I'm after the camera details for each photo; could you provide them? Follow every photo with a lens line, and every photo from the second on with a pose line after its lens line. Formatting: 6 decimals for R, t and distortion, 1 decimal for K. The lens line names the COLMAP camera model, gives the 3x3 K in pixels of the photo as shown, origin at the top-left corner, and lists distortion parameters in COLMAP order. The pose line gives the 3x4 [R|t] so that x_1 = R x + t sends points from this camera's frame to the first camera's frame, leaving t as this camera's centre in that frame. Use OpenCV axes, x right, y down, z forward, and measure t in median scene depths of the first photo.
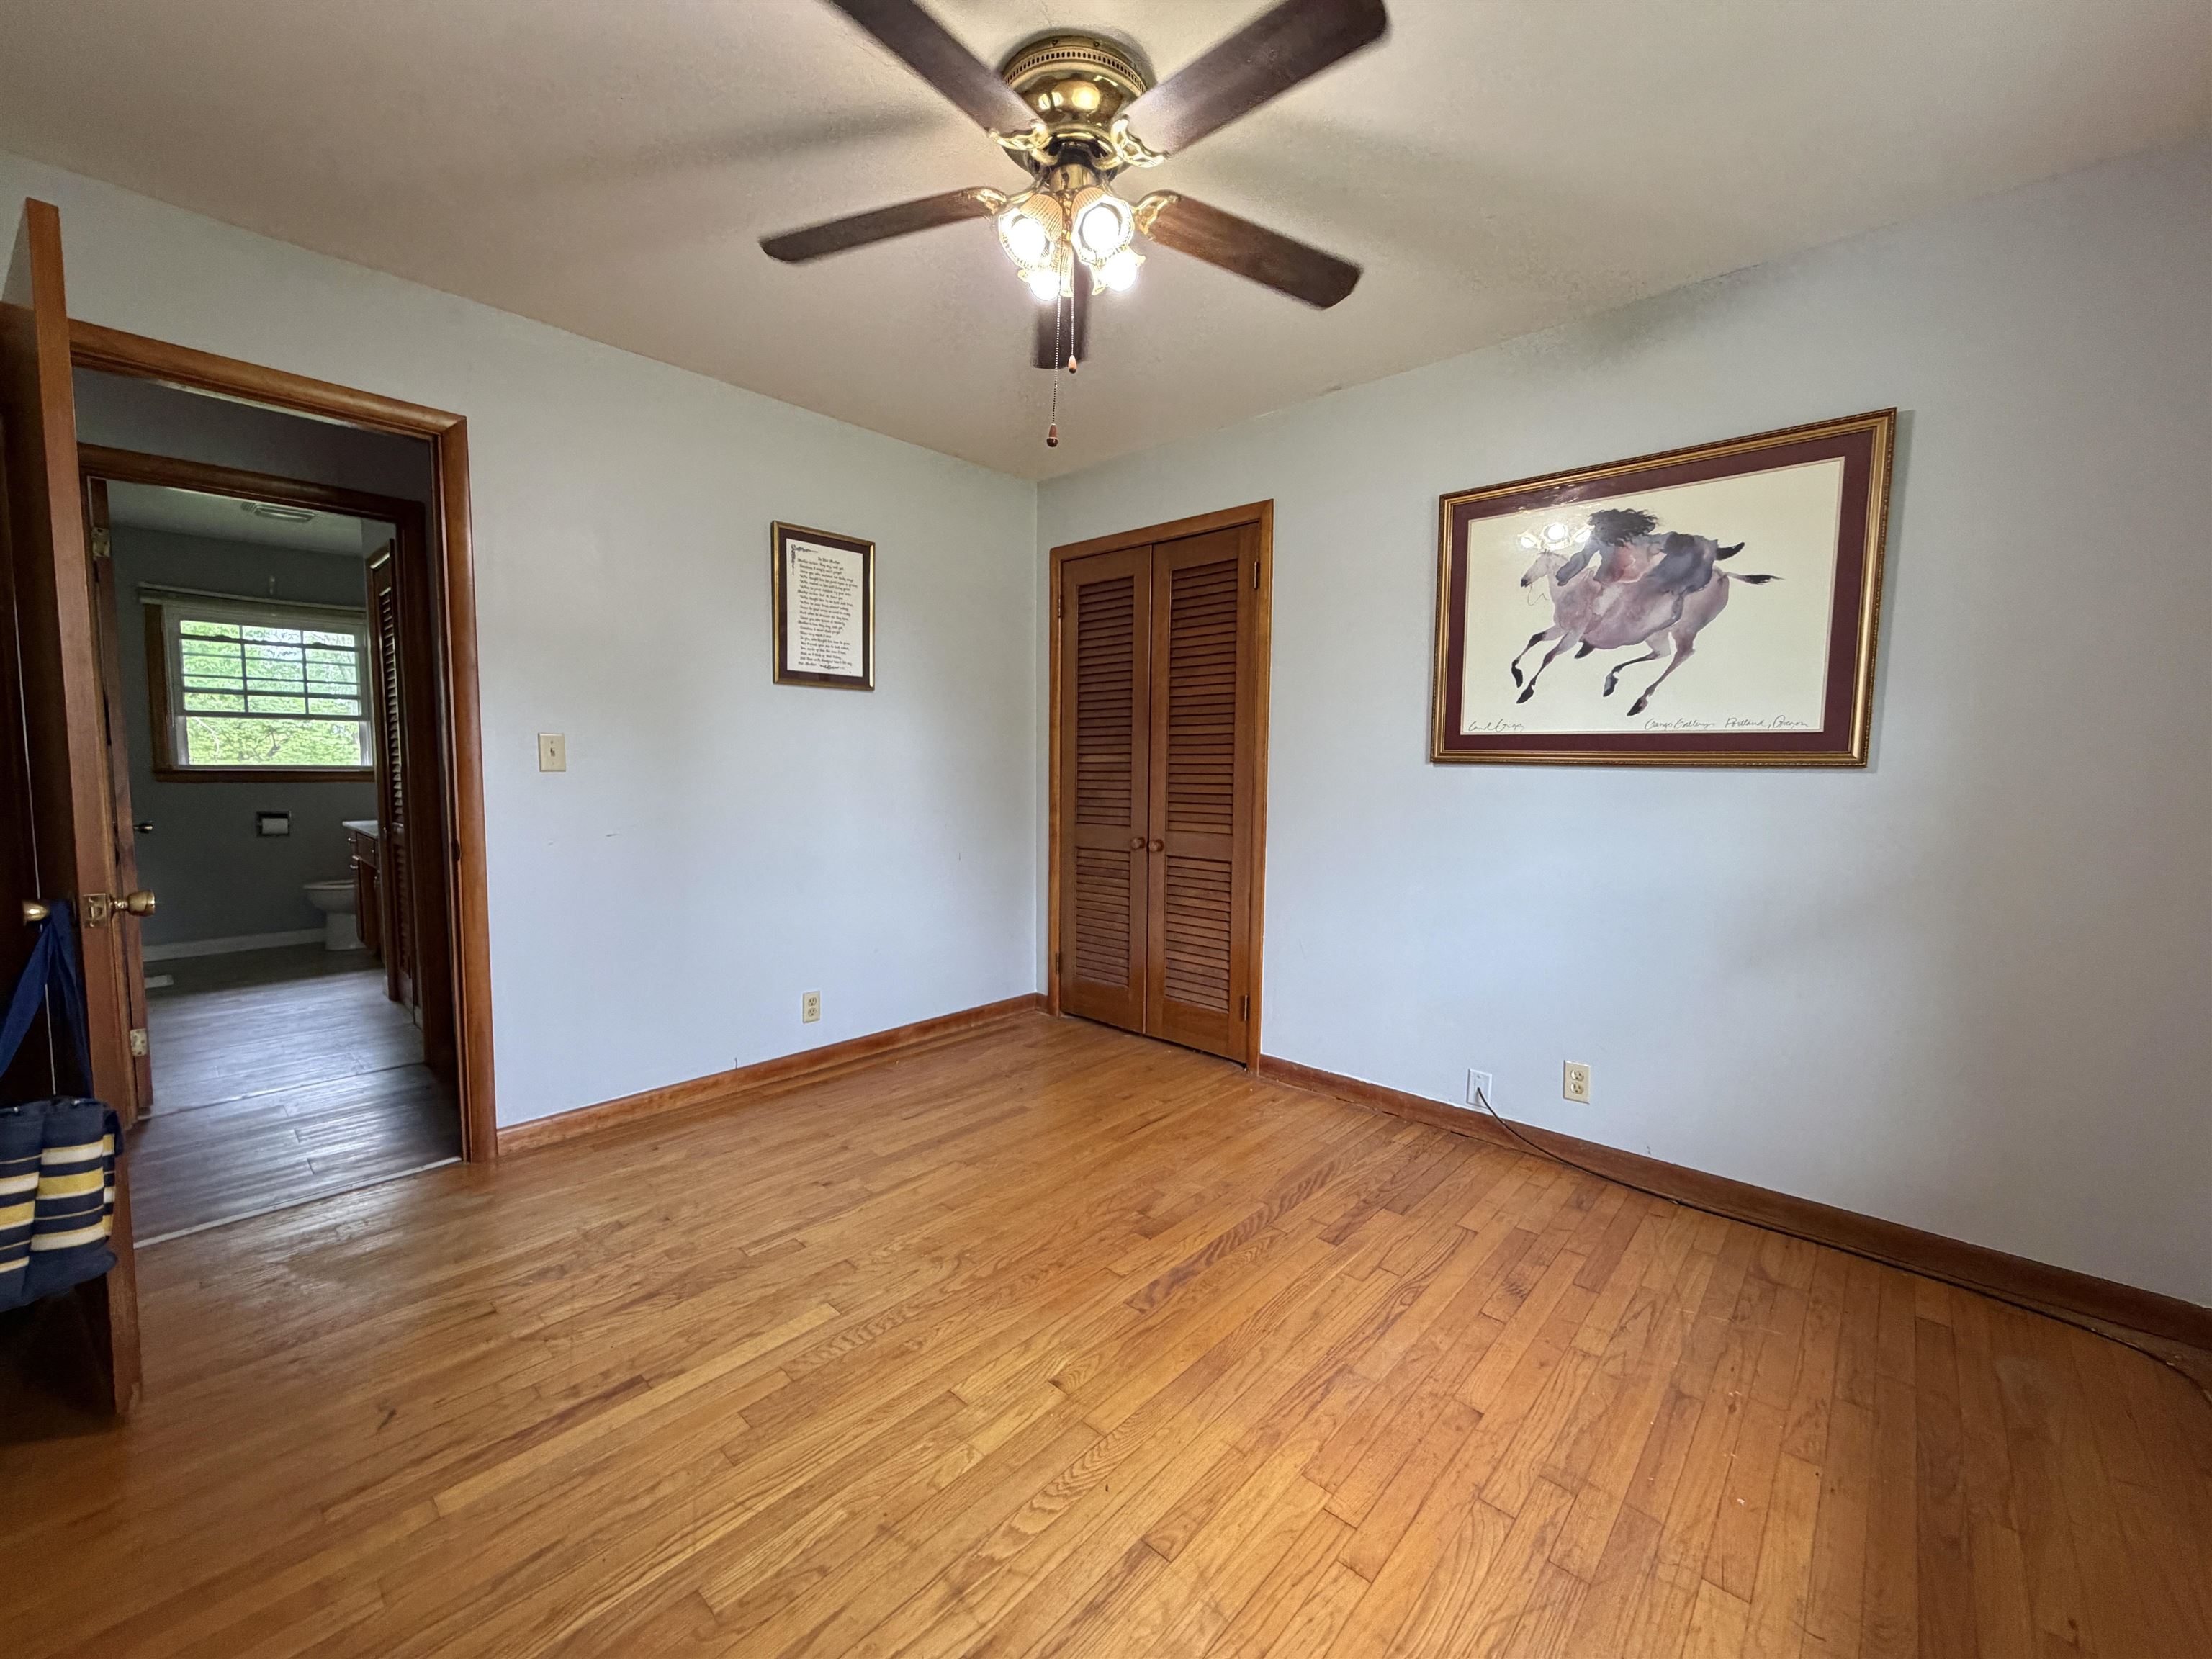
lens RADIAL K [[878.0, 0, 1103.4], [0, 878.0, 834.2], [0, 0, 1]] dist [0.000098, -0.000229]
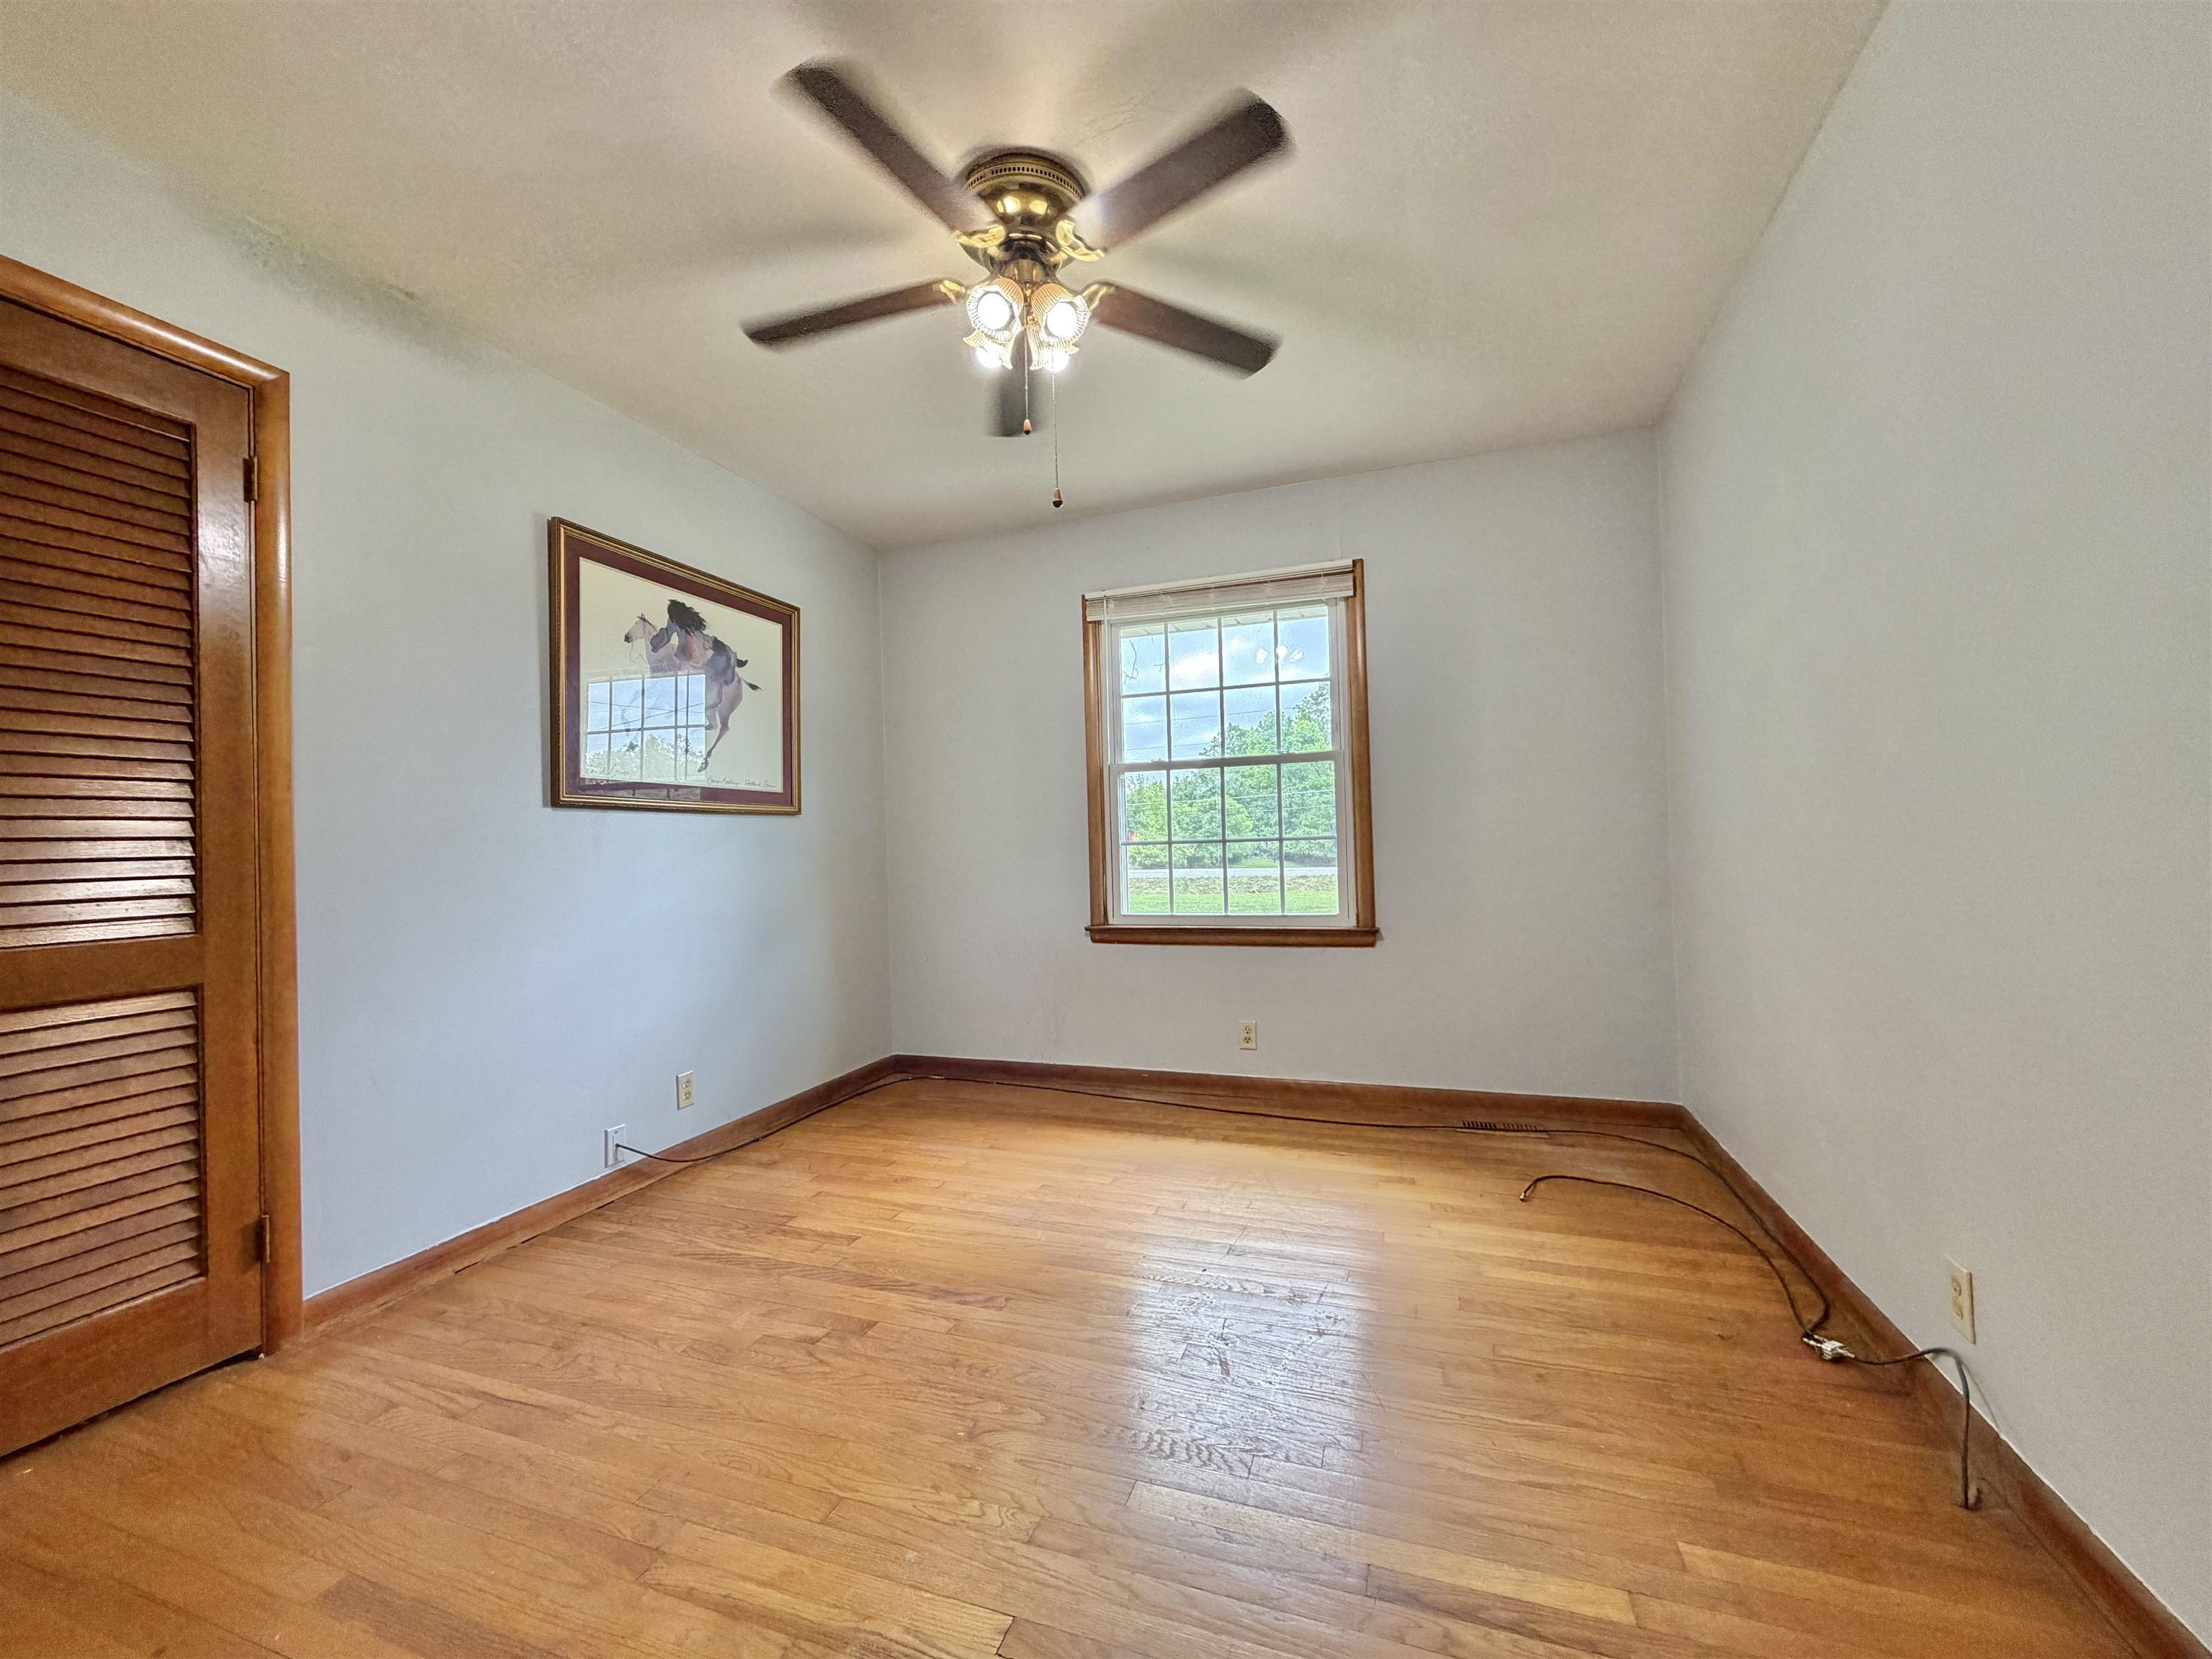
lens RADIAL K [[878.0, 0, 1098.0], [0, 878.0, 828.8], [0, 0, 1]] dist [0.000098, -0.000229]
pose [[-0.380214, 0.016714, 0.924748, -0.791724], [0.100173, 0.994699, 0.023208, -0.028643], [-0.919458, 0.101459, -0.379872, 1.000988]]
